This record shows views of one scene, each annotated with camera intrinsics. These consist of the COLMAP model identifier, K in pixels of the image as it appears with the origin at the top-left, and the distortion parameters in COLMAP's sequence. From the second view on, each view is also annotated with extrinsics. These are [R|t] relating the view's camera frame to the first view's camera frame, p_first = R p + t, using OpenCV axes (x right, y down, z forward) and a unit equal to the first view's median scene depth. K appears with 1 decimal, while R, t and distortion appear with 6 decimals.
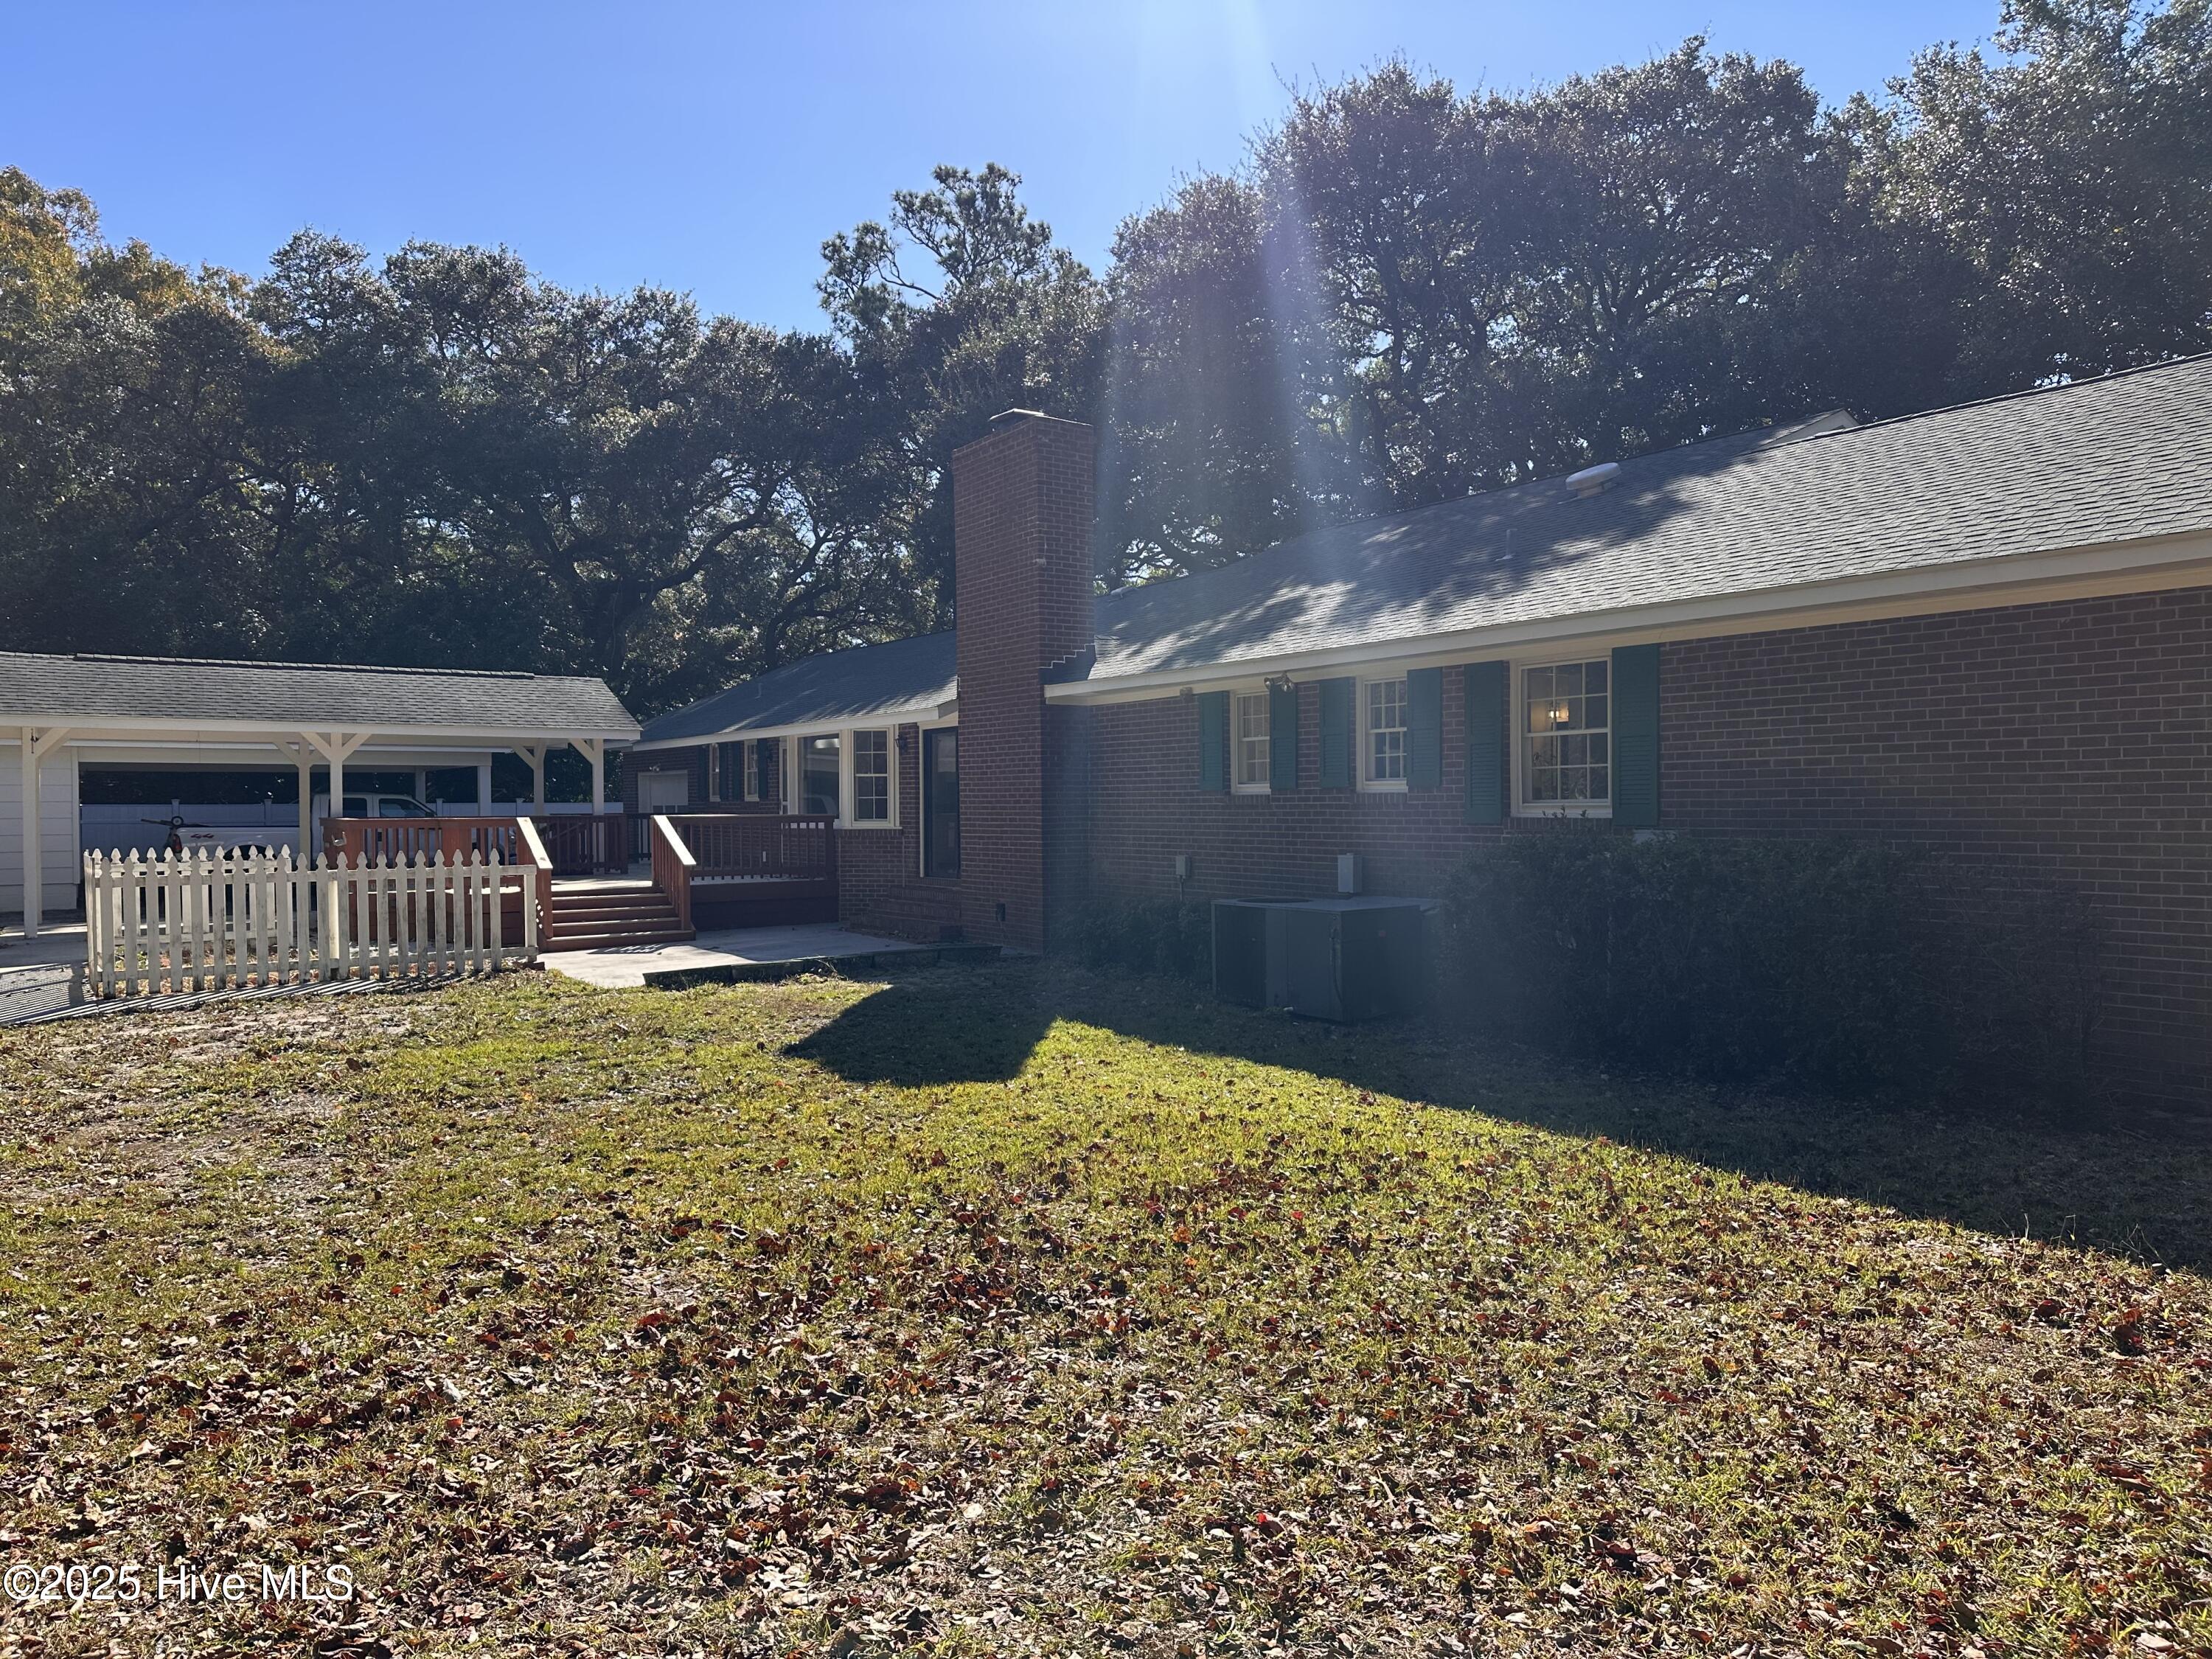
lens RADIAL K [[1567.7, 0, 1106.0], [0, 1567.7, 829.5], [0, 0, 1]] dist [0.029251, -0.000121]
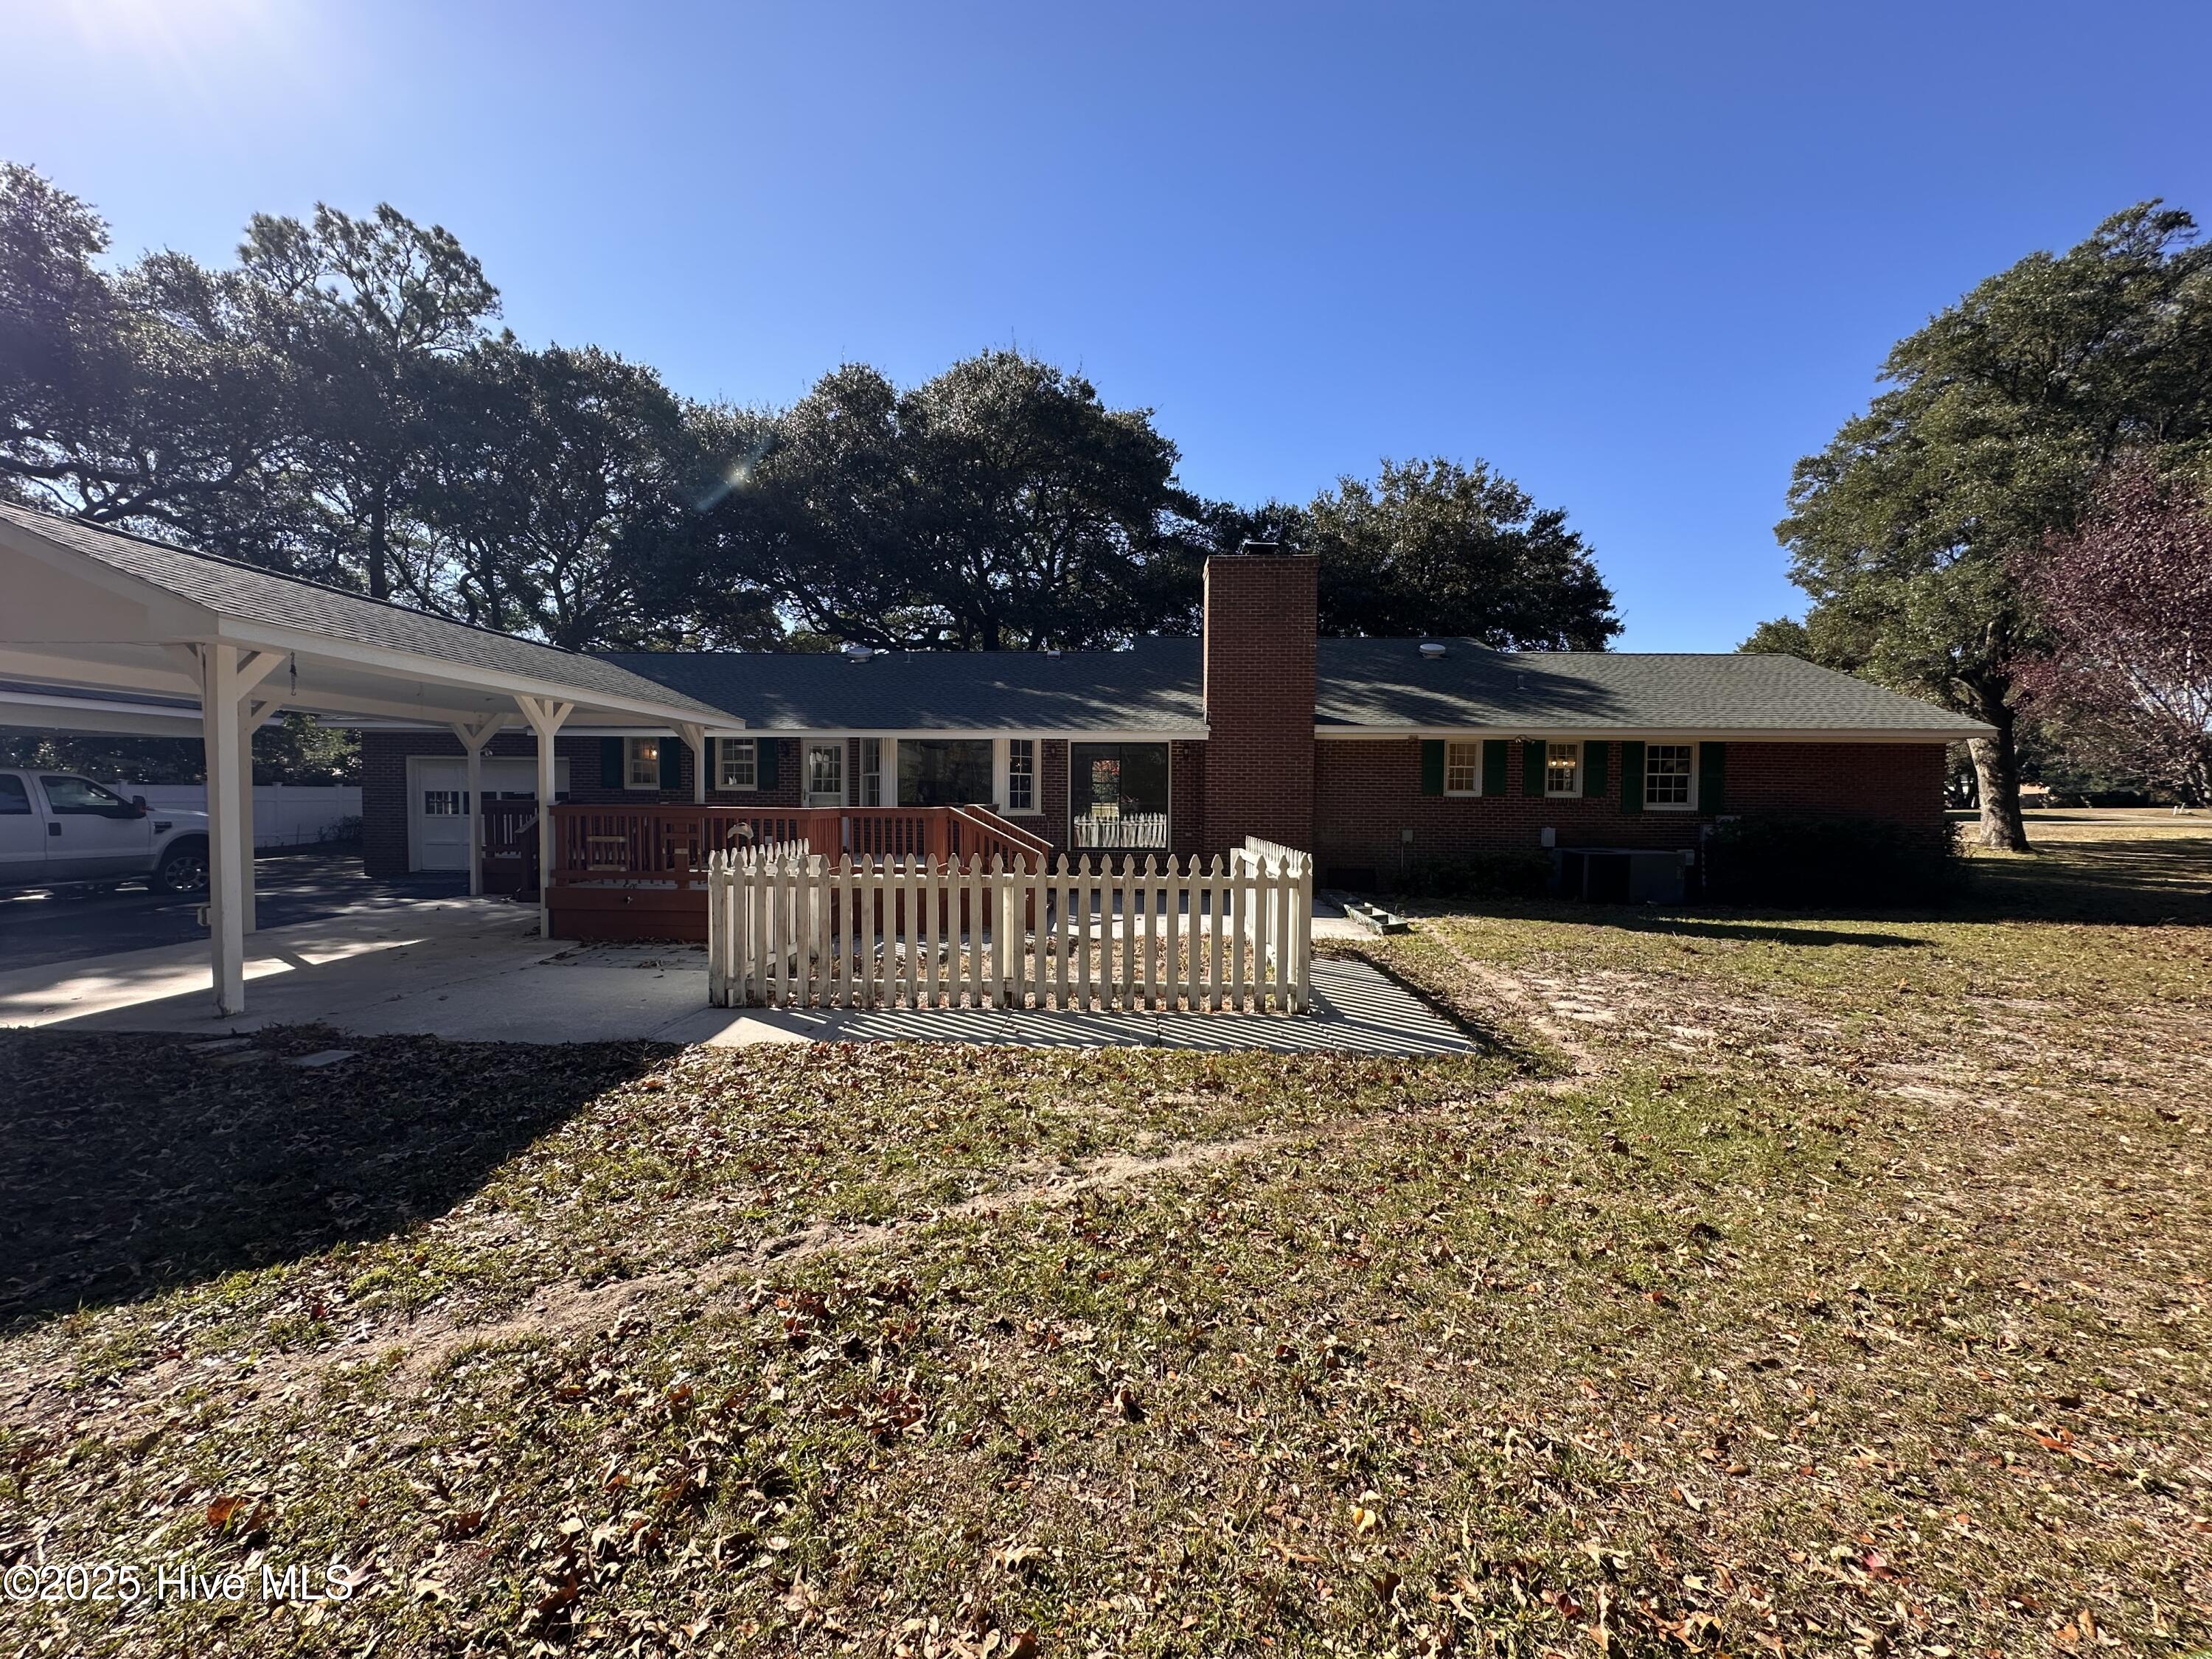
lens RADIAL K [[879.2, 0, 1104.7], [0, 879.2, 823.8], [0, 0, 1]] dist [-0.002261, 0.000472]
pose [[0.565879, -0.011741, 0.824405, -0.709854], [0.000748, 0.999905, 0.013728, -0.003438], [-0.824488, -0.007152, 0.565834, 0.531638]]
